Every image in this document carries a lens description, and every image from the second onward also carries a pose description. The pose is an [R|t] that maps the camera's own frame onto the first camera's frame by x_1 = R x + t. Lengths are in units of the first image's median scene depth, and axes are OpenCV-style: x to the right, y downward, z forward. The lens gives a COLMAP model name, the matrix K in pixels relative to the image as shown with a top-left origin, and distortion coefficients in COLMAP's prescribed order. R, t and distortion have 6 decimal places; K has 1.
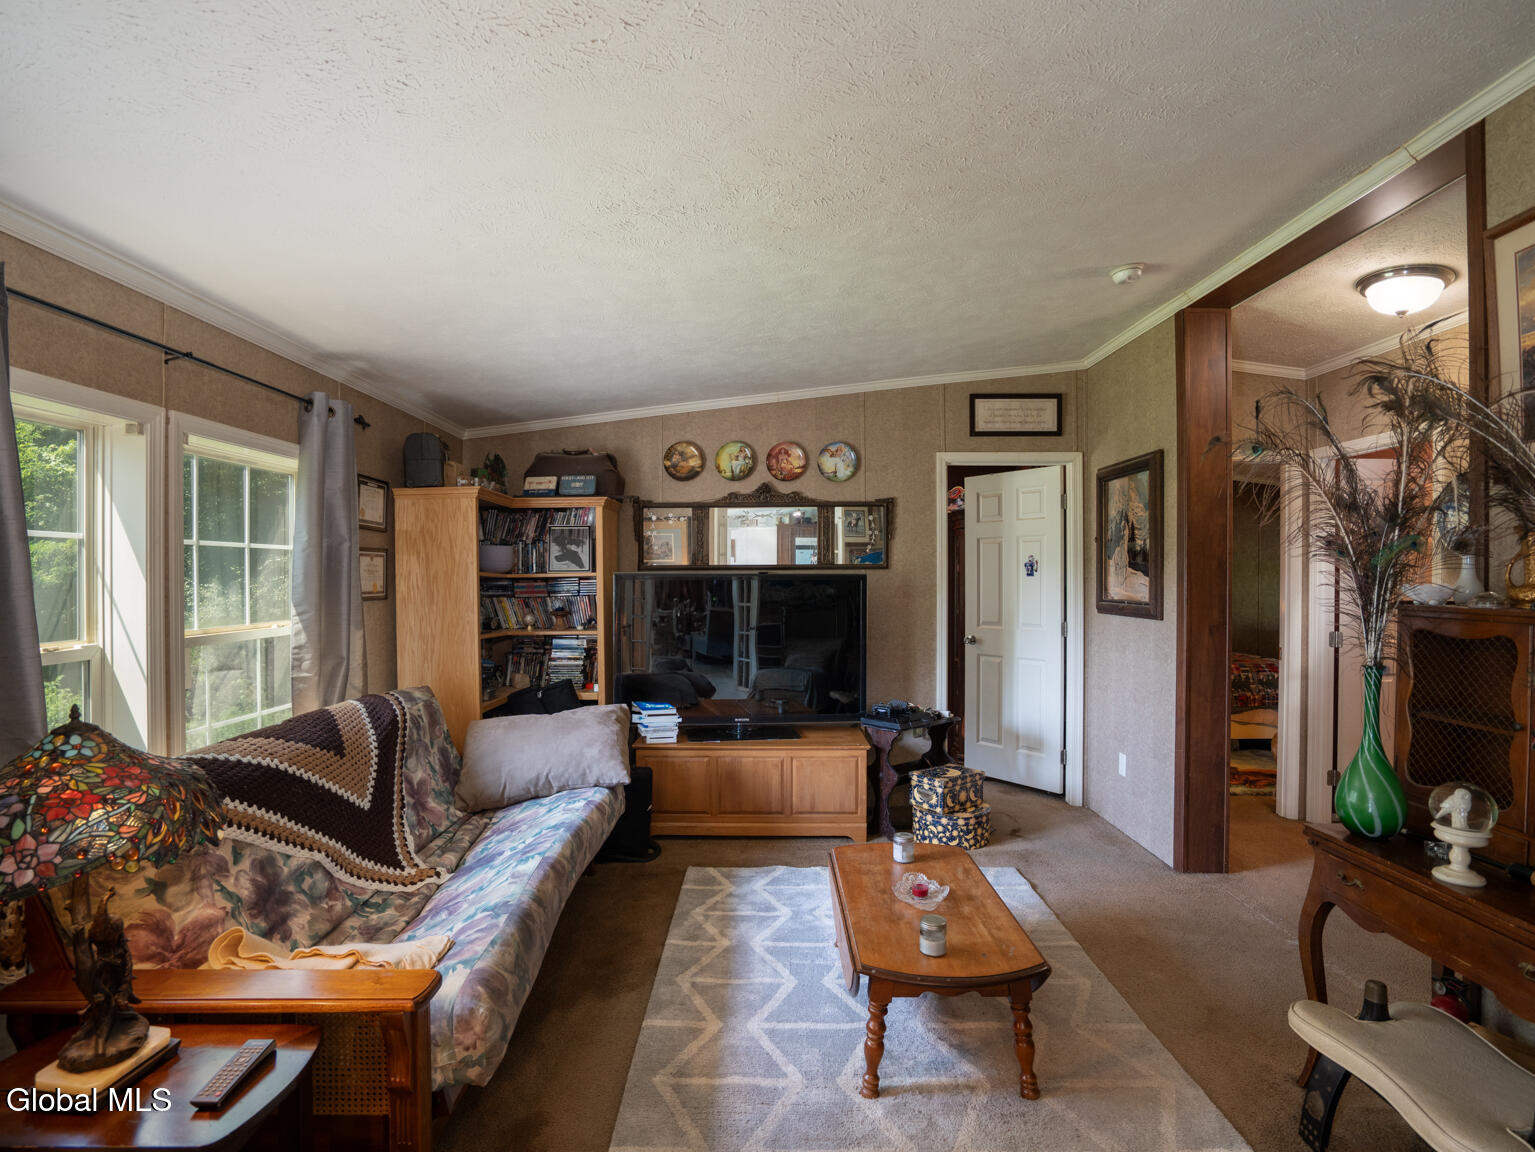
lens RADIAL K [[798.8, 0, 763.9], [0, 798.8, 578.8], [0, 0, 1]] dist [-0.051935, -0.000312]
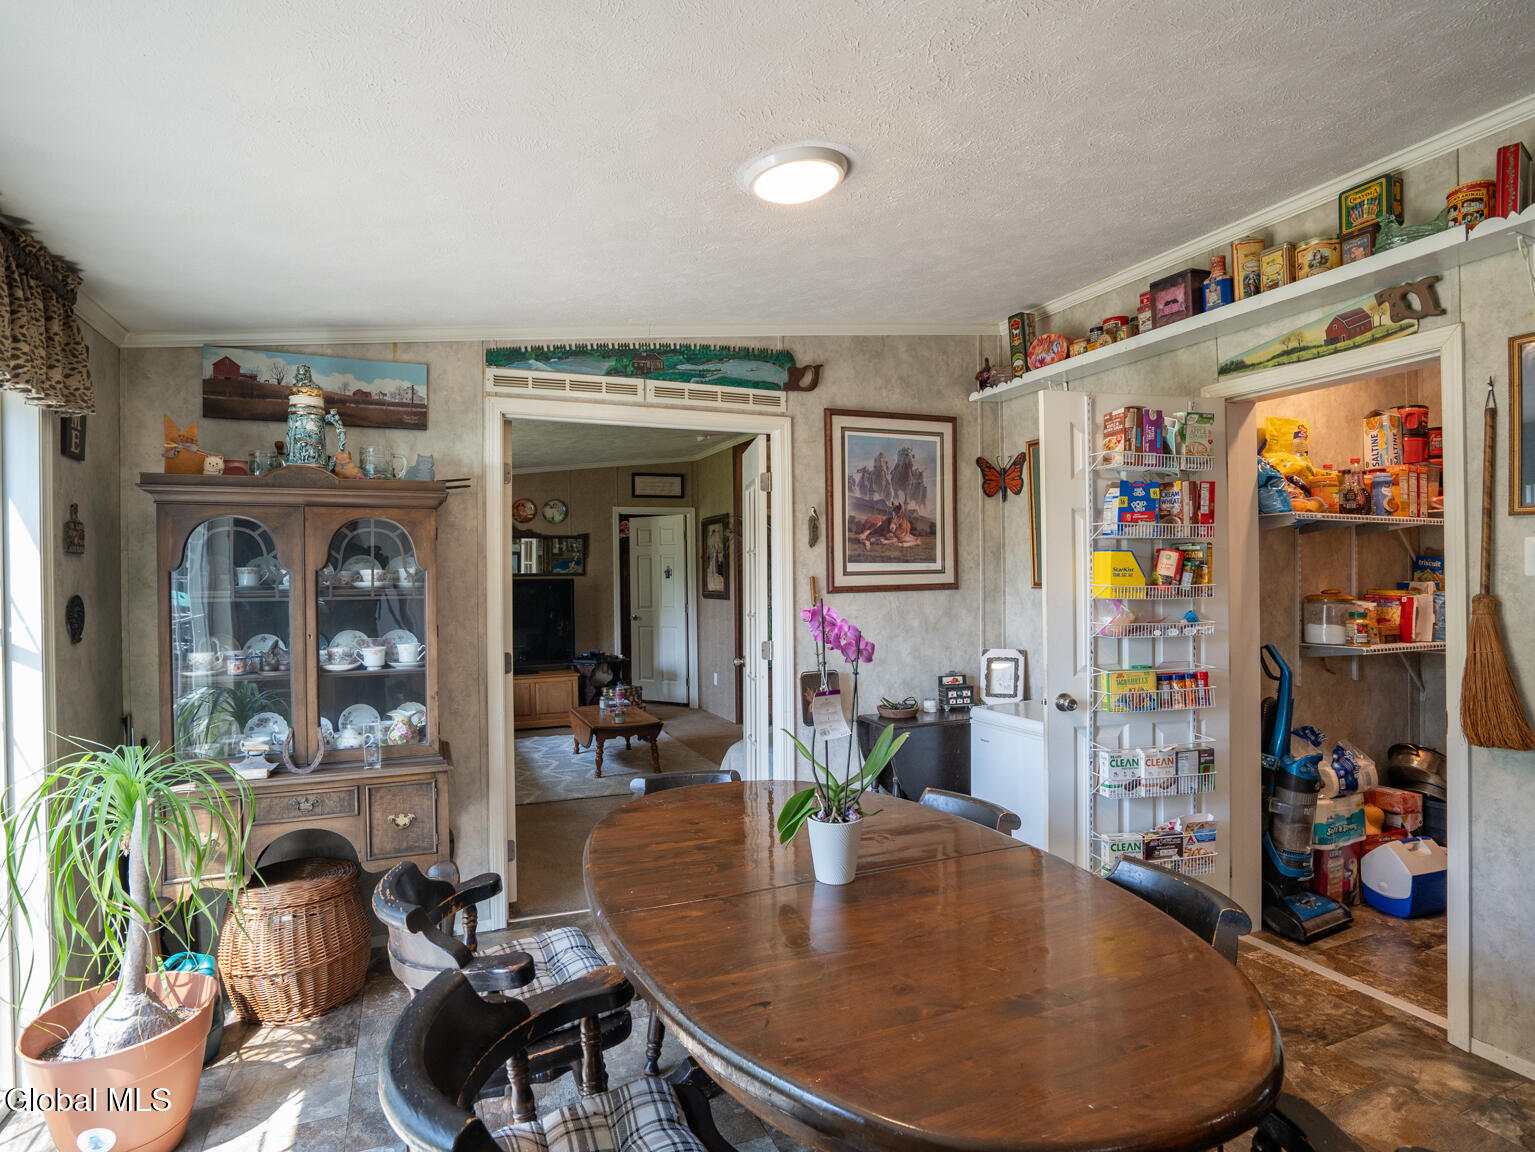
lens RADIAL K [[798.8, 0, 765.2], [0, 798.8, 581.4], [0, 0, 1]] dist [-0.051935, -0.000312]
pose [[0.916309, -0.013838, 0.400232, -0.171885], [0.014279, 0.999896, 0.001880, 0.003178], [-0.400216, 0.003992, 0.916412, -0.705052]]
